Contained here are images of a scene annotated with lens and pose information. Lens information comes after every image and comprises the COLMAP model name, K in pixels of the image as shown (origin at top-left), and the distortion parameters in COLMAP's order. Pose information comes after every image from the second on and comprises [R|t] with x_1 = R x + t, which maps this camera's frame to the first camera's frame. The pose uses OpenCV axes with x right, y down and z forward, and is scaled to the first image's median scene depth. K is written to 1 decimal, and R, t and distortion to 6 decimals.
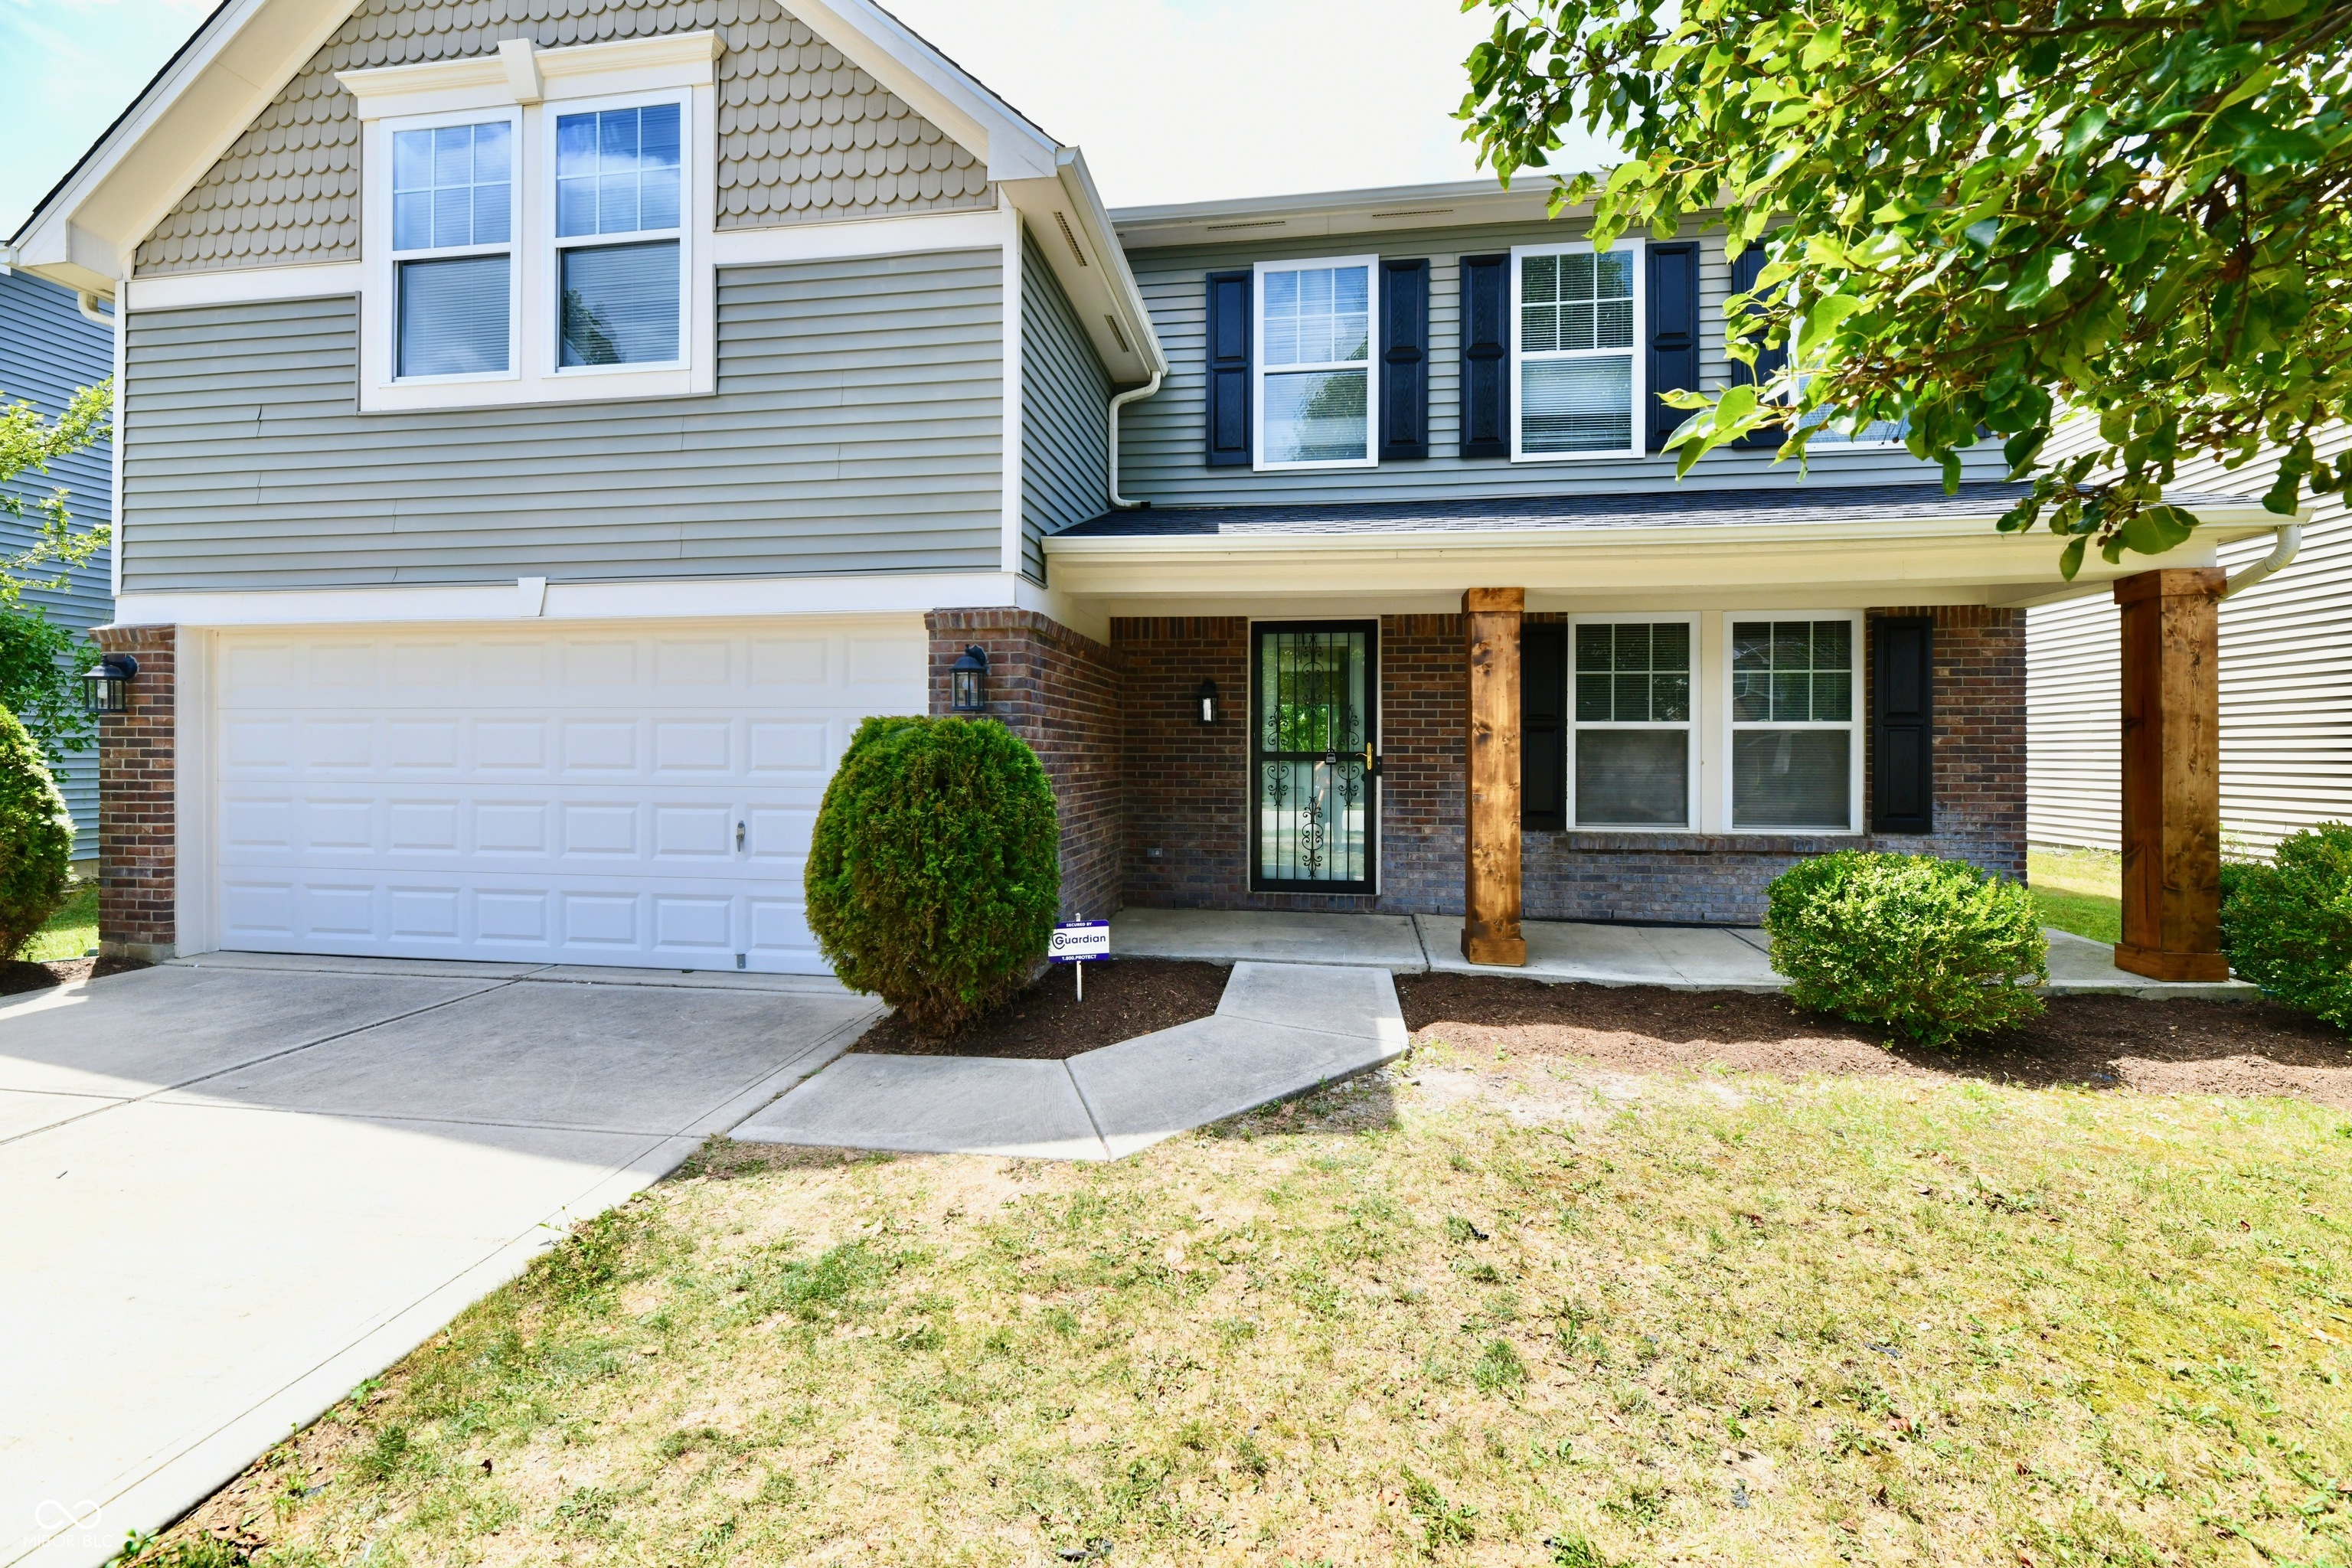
lens RADIAL K [[963.8, 0, 1197.8], [0, 963.8, 744.4], [0, 0, 1]] dist [0.000022, -0.000466]
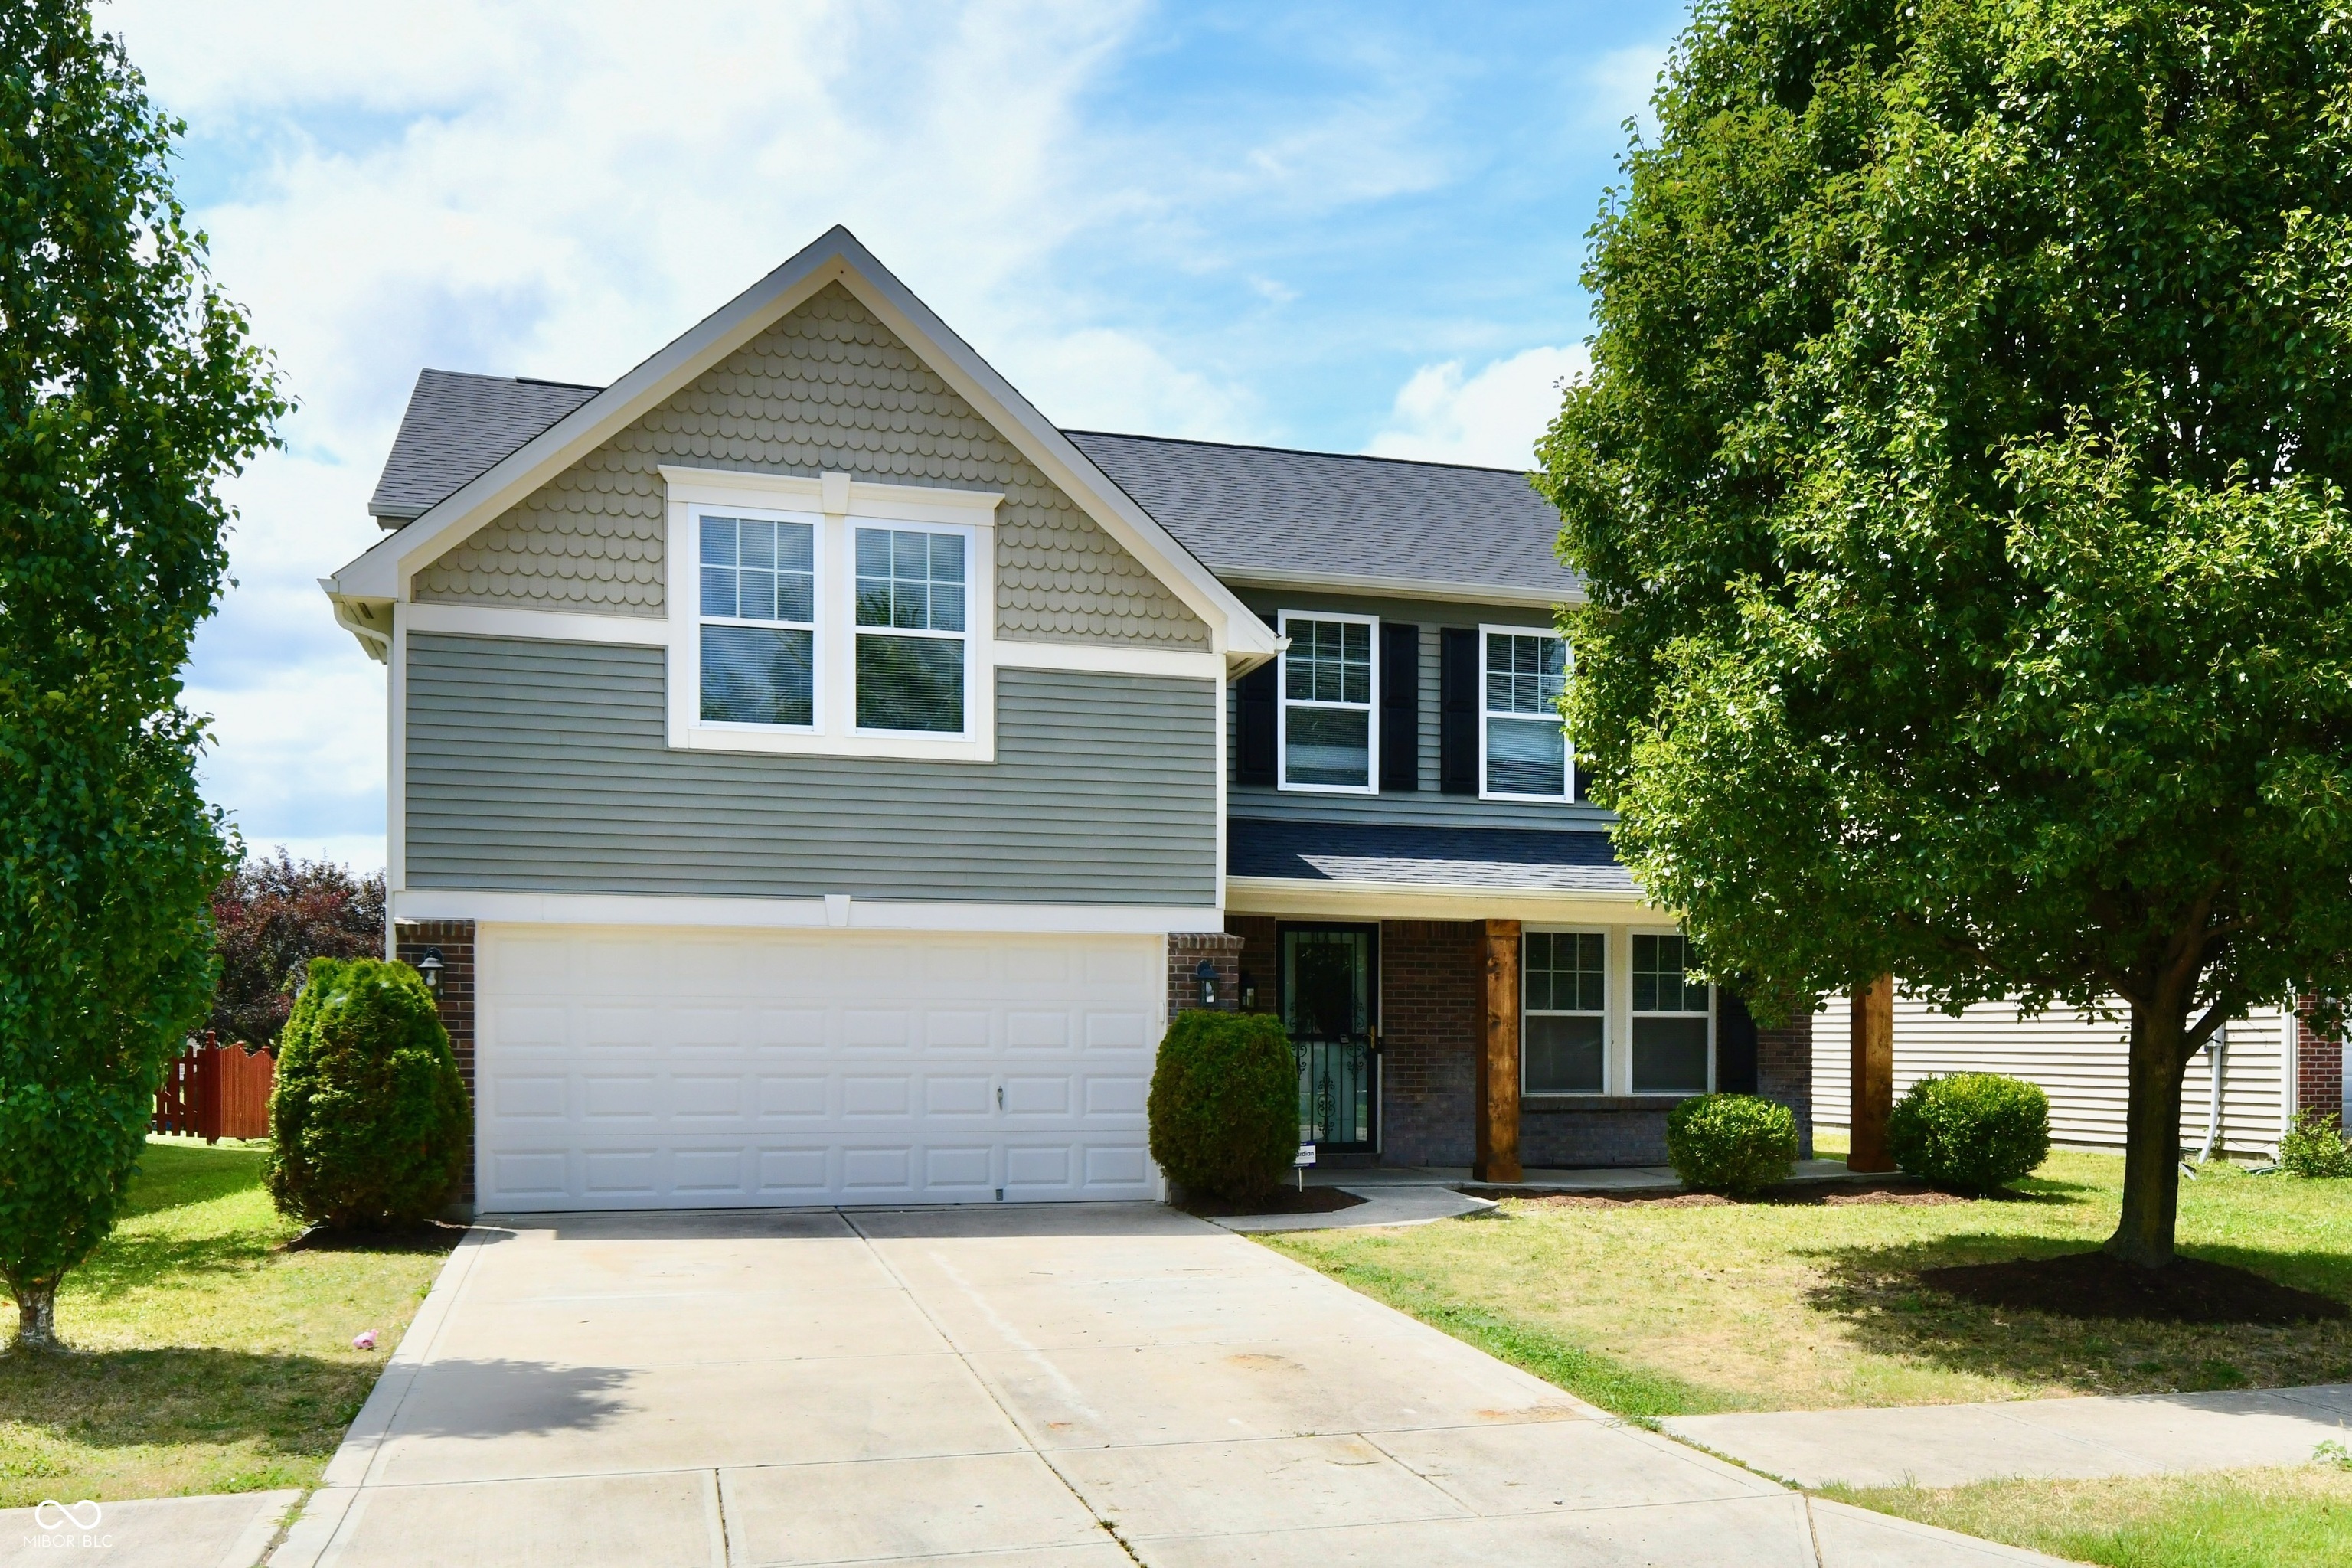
lens RADIAL K [[4627.3, 0, 1175.7], [0, 4627.3, 785.1], [0, 0, 1]] dist [0.020454, 0.000000]
pose [[0.883652, 0.025719, 0.467438, -2.980276], [-0.005180, 0.998966, -0.045173, -0.043144], [-0.468116, 0.037496, 0.882871, -4.329349]]
